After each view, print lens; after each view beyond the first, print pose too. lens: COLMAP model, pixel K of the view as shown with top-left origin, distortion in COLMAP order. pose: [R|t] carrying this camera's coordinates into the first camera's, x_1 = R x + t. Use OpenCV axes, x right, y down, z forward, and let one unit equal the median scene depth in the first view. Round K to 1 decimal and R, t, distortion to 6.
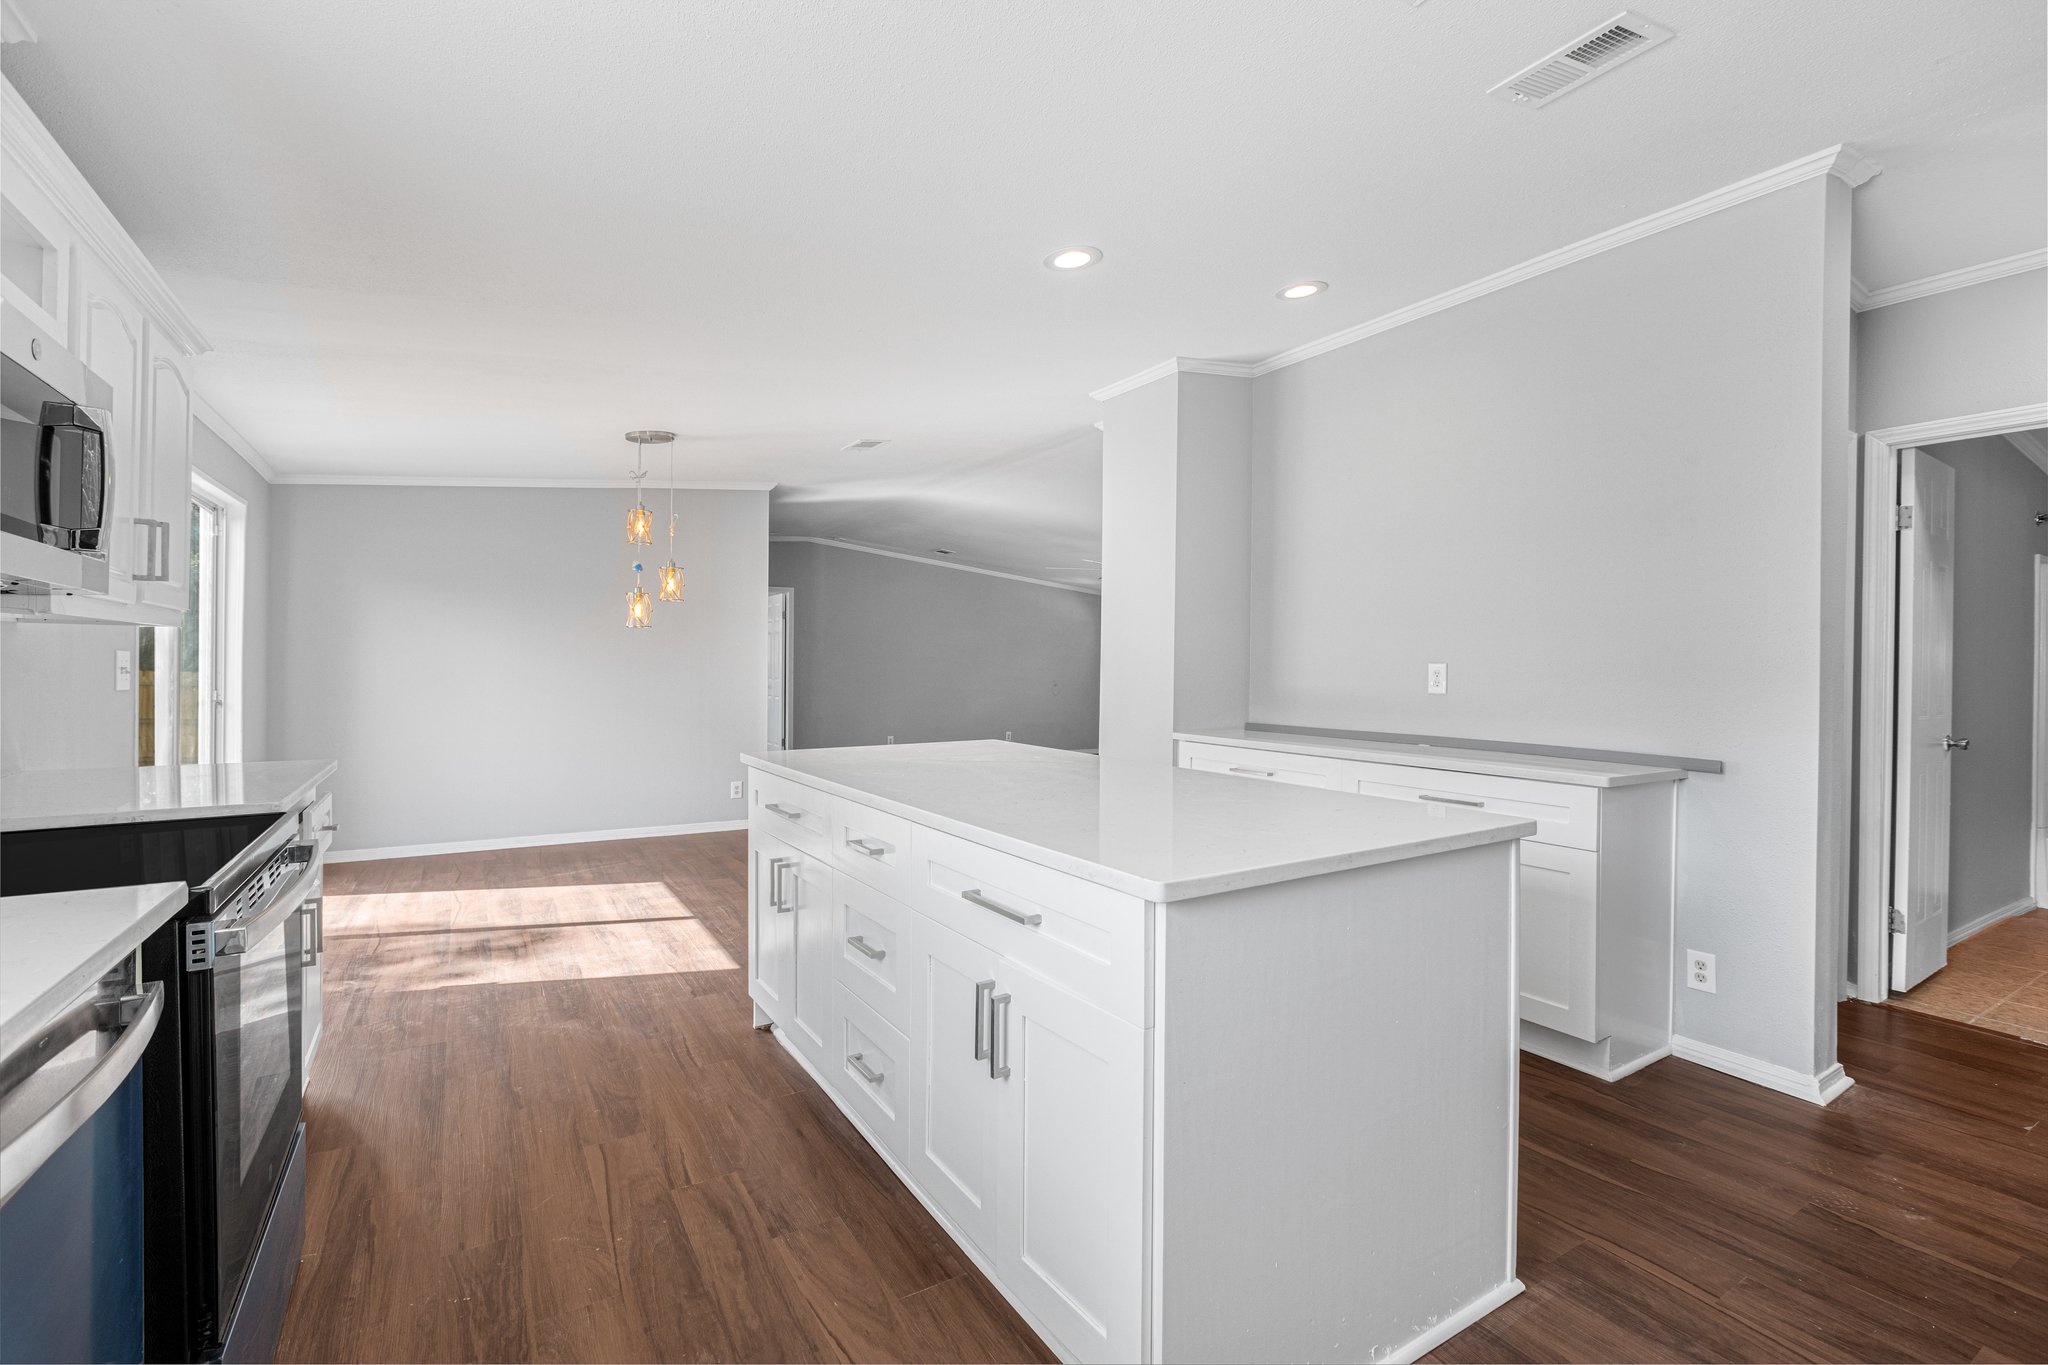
lens RADIAL K [[917.6, 0, 1017.6], [0, 917.6, 670.0], [0, 0, 1]] dist [0.001772, 0.000145]
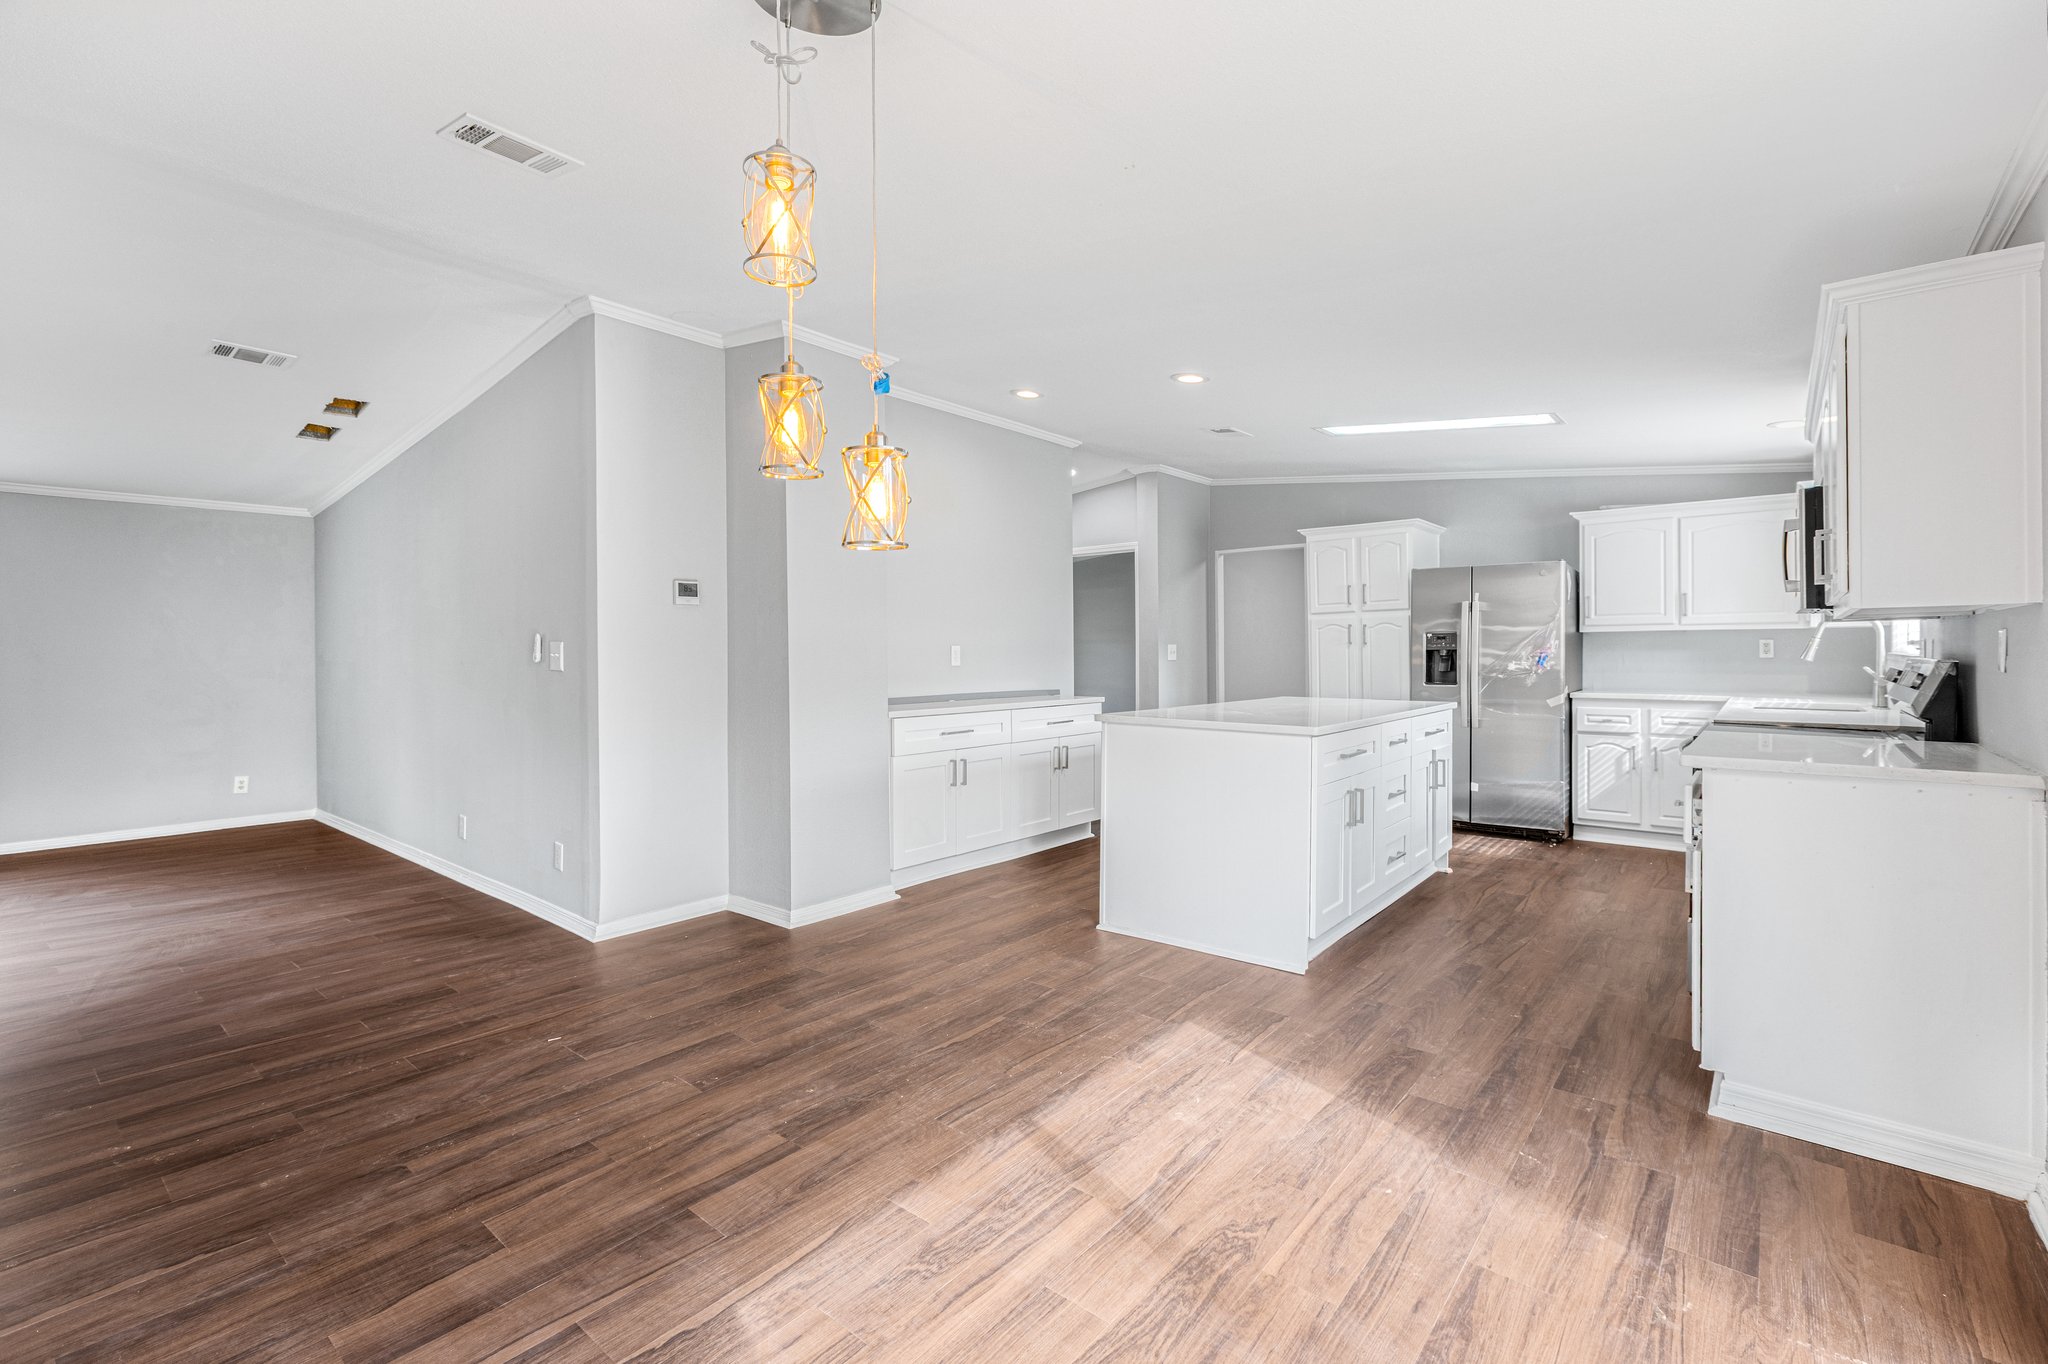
lens RADIAL K [[917.6, 0, 1010.2], [0, 917.6, 671.9], [0, 0, 1]] dist [0.001772, 0.000145]
pose [[-0.323517, -0.031488, 0.945698, -1.182971], [0.006963, 0.999340, 0.035656, -0.019048], [-0.946197, 0.018120, -0.323084, 1.645641]]
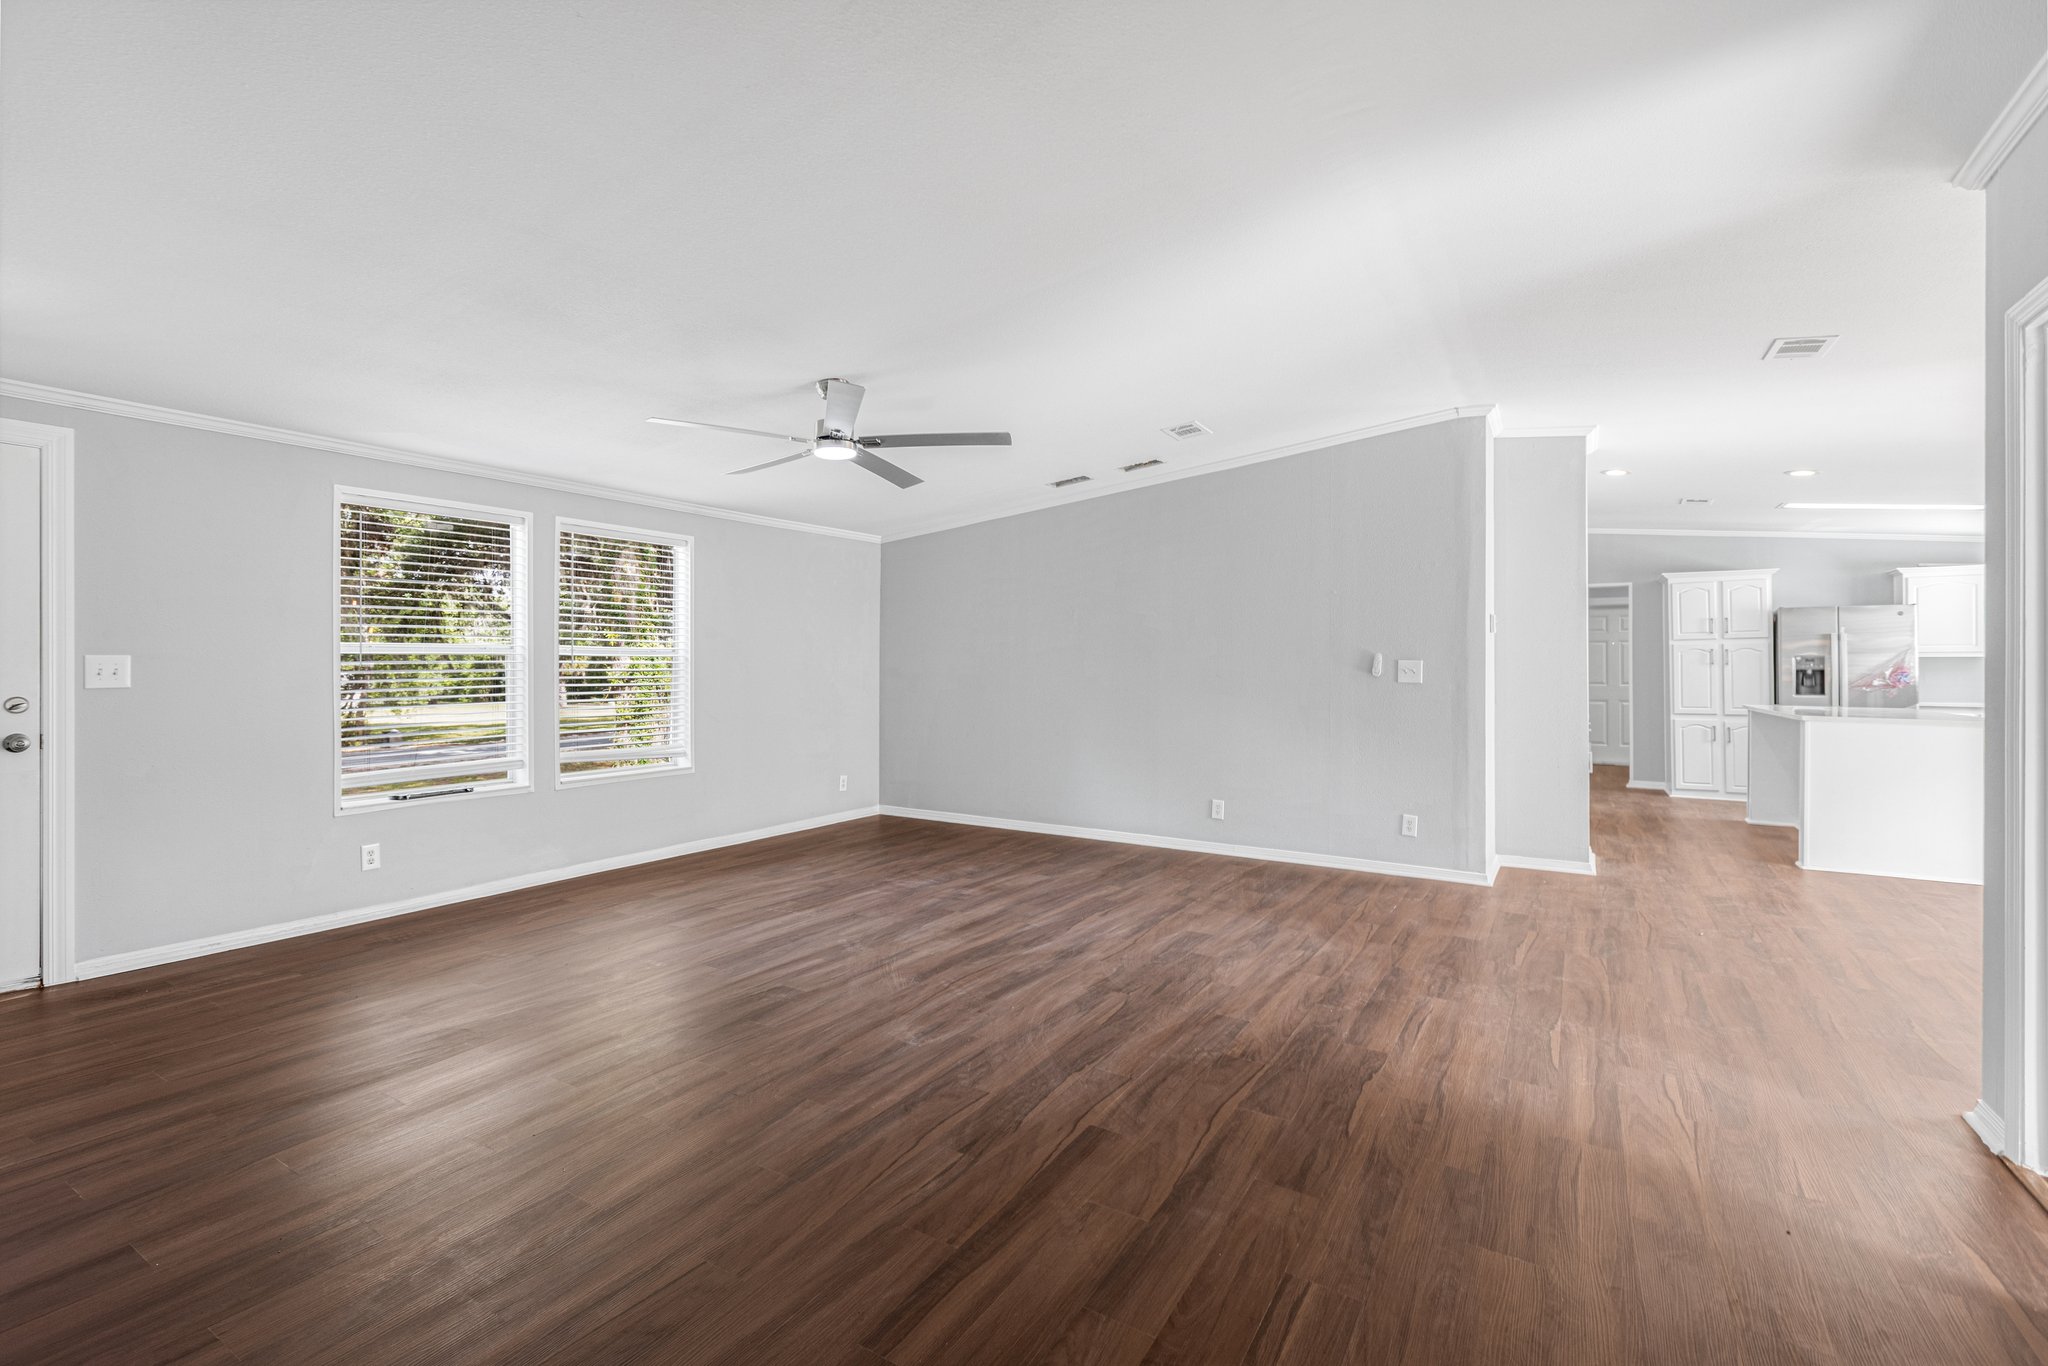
lens RADIAL K [[917.6, 0, 1019.9], [0, 917.6, 676.1], [0, 0, 1]] dist [0.001772, 0.000145]
pose [[-0.453527, -0.024992, 0.890892, -0.920857], [-0.002840, 0.999642, 0.026597, -0.032847], [-0.891238, 0.009532, -0.453436, 3.255411]]
